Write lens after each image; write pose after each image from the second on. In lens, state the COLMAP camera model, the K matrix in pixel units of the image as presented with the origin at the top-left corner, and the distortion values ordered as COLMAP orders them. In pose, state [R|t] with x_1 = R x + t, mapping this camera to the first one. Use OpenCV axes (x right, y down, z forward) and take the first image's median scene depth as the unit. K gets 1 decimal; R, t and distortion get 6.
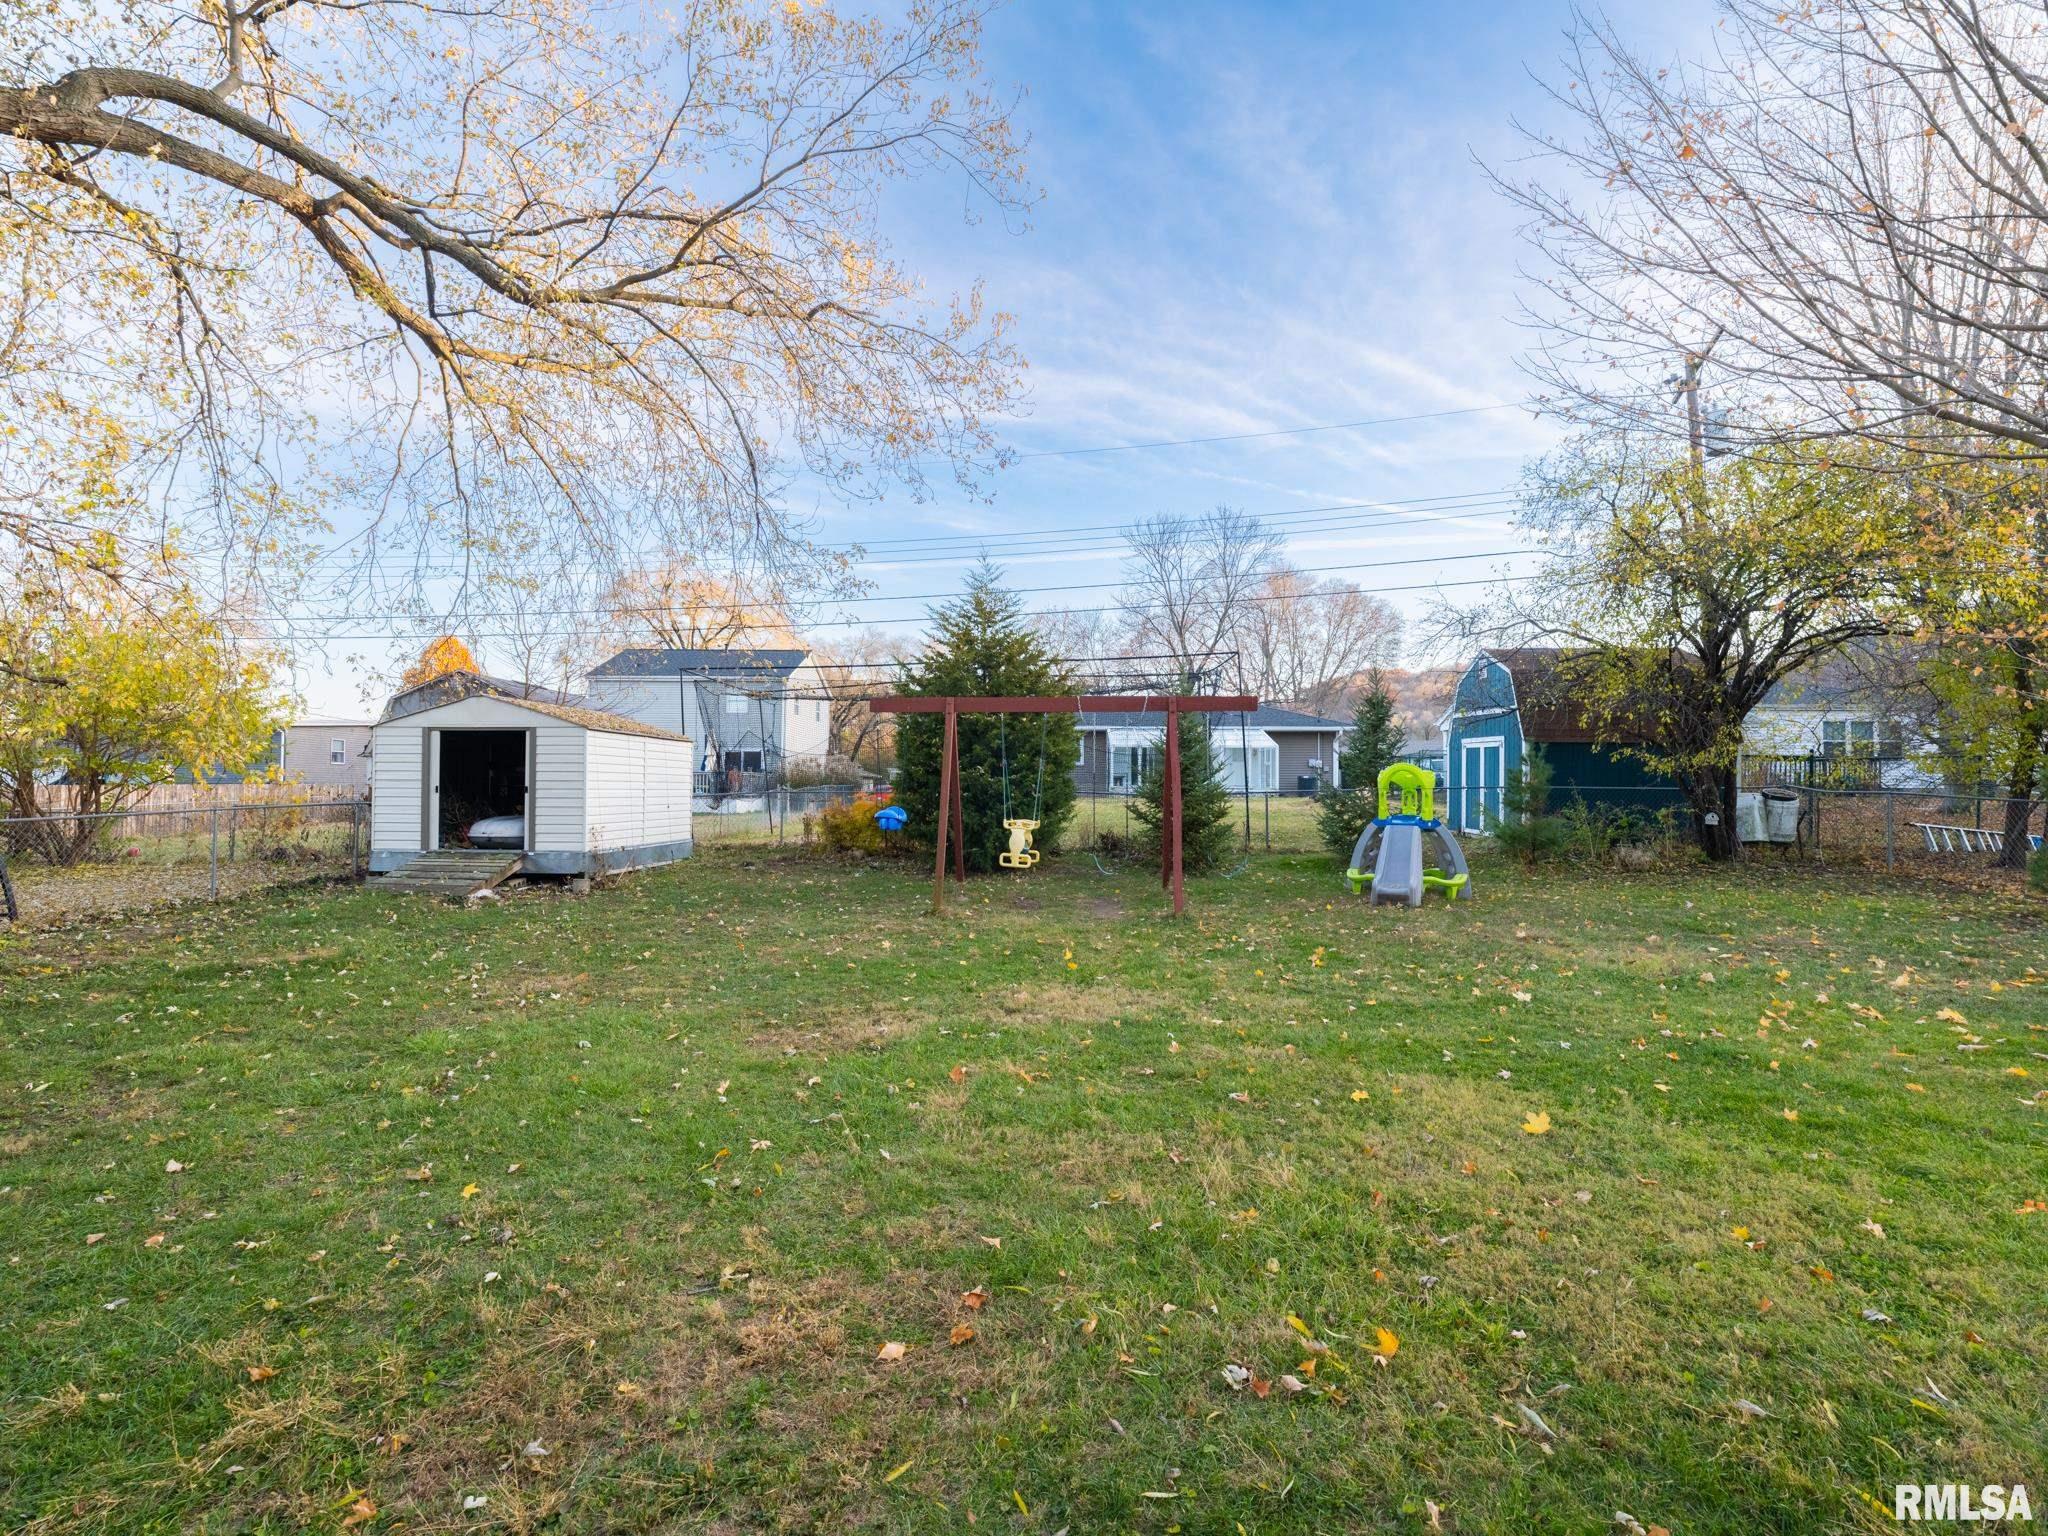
lens RADIAL K [[959.6, 0, 1017.6], [0, 959.6, 766.0], [0, 0, 1]] dist [-0.000810, -0.000490]
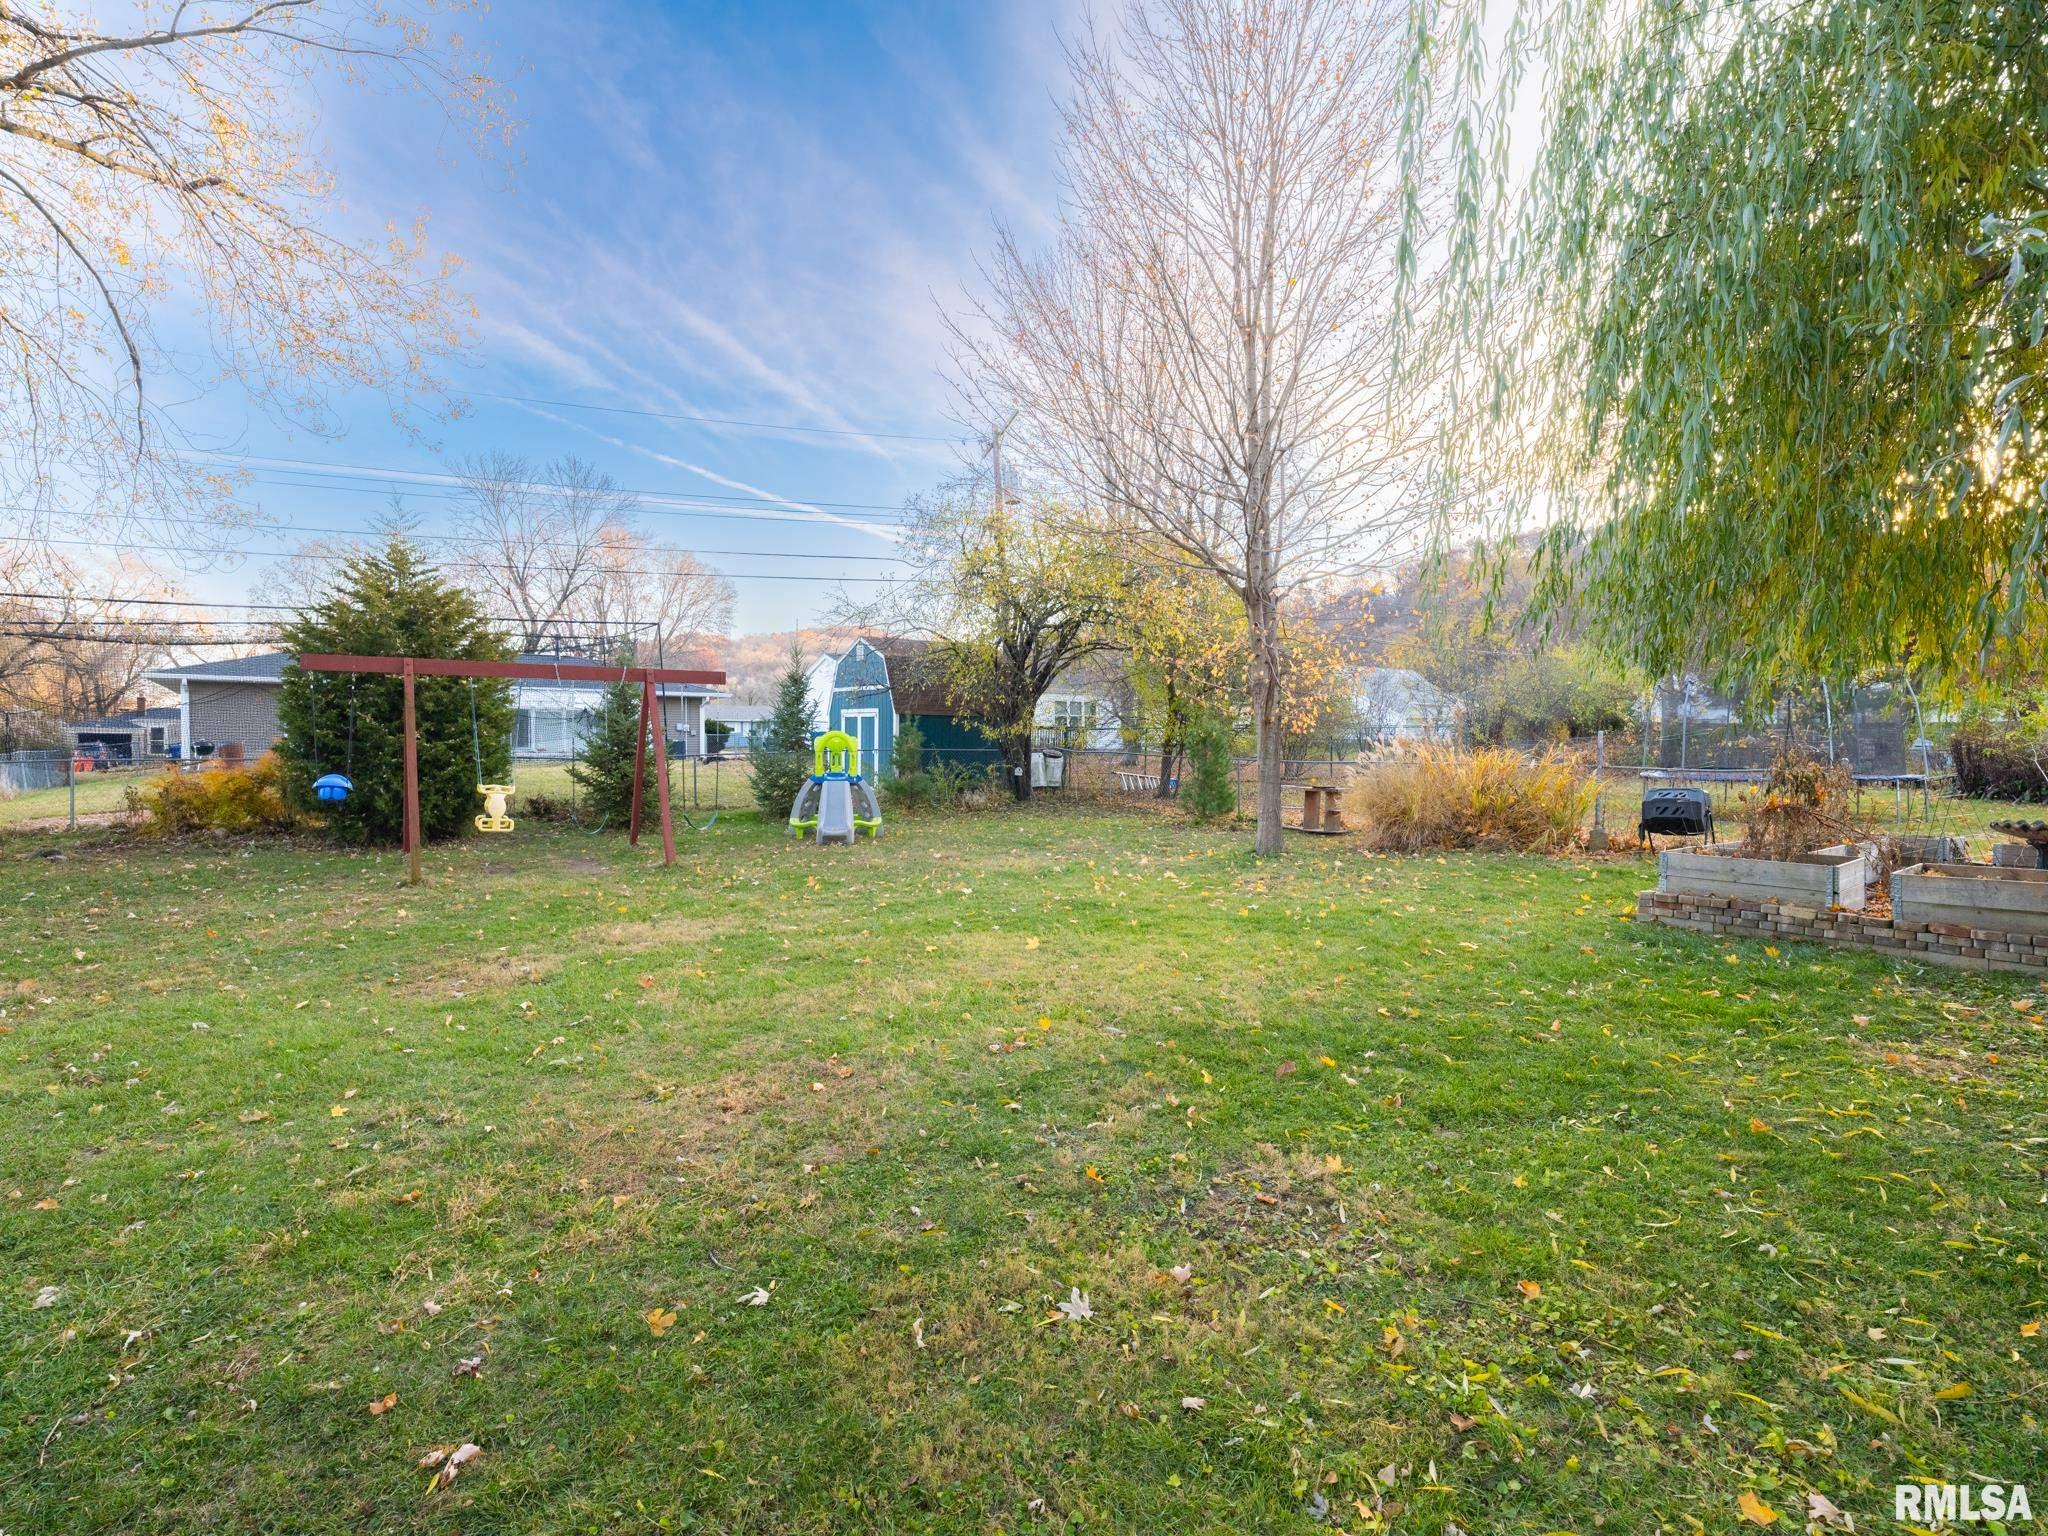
lens RADIAL K [[960.8, 0, 993.3], [0, 960.8, 784.0], [0, 0, 1]] dist [-0.001974, -0.000813]
pose [[0.789932, -0.027210, 0.612591, -0.167615], [-0.008459, 0.998436, 0.055255, -0.004136], [-0.613137, -0.048830, 0.788466, -0.093235]]
